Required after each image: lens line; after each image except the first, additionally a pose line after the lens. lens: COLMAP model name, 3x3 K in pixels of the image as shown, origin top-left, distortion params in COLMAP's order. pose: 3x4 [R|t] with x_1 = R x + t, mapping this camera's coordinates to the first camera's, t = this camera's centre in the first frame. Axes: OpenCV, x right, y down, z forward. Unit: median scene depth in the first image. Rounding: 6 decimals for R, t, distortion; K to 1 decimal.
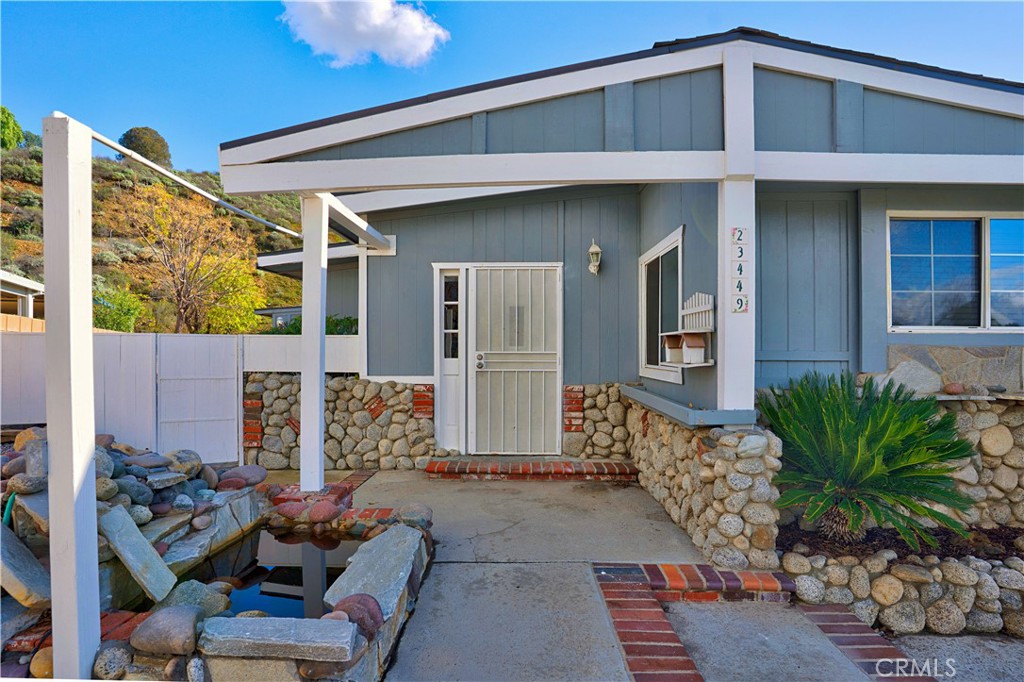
lens RADIAL K [[517.5, 0, 508.6], [0, 517.5, 346.3], [0, 0, 1]] dist [-0.071370, 0.028535]
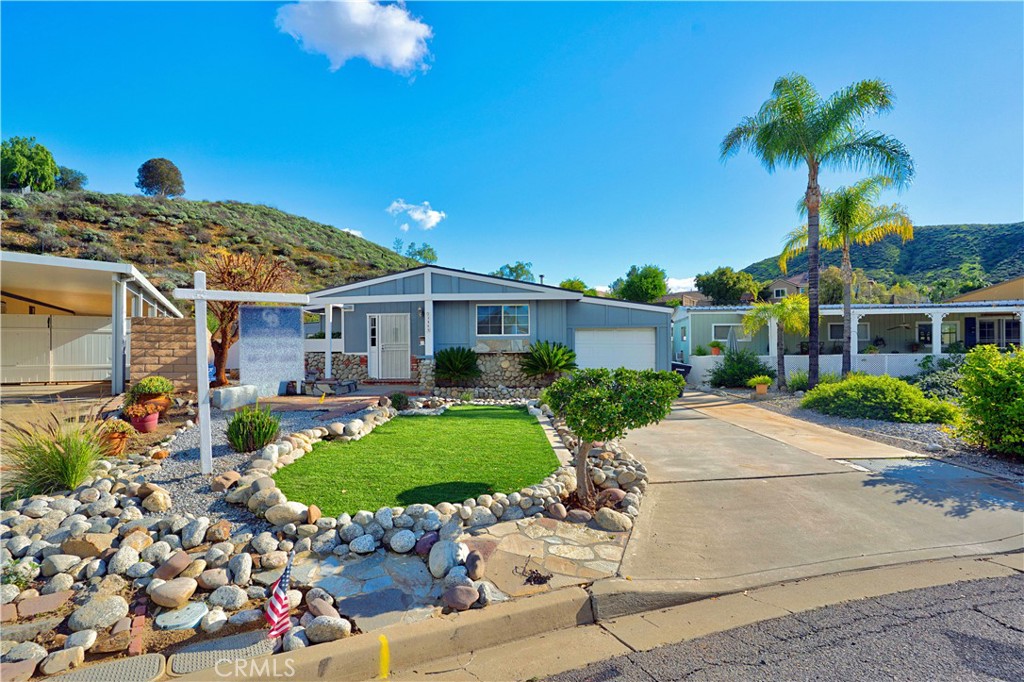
lens RADIAL K [[517.5, 0, 508.6], [0, 517.5, 346.3], [0, 0, 1]] dist [-0.071370, 0.028535]
pose [[0.999878, -0.013502, 0.007877, 0.626928], [0.013526, 0.999904, -0.002994, 0.042278], [-0.007836, 0.003100, 0.999964, -1.904882]]
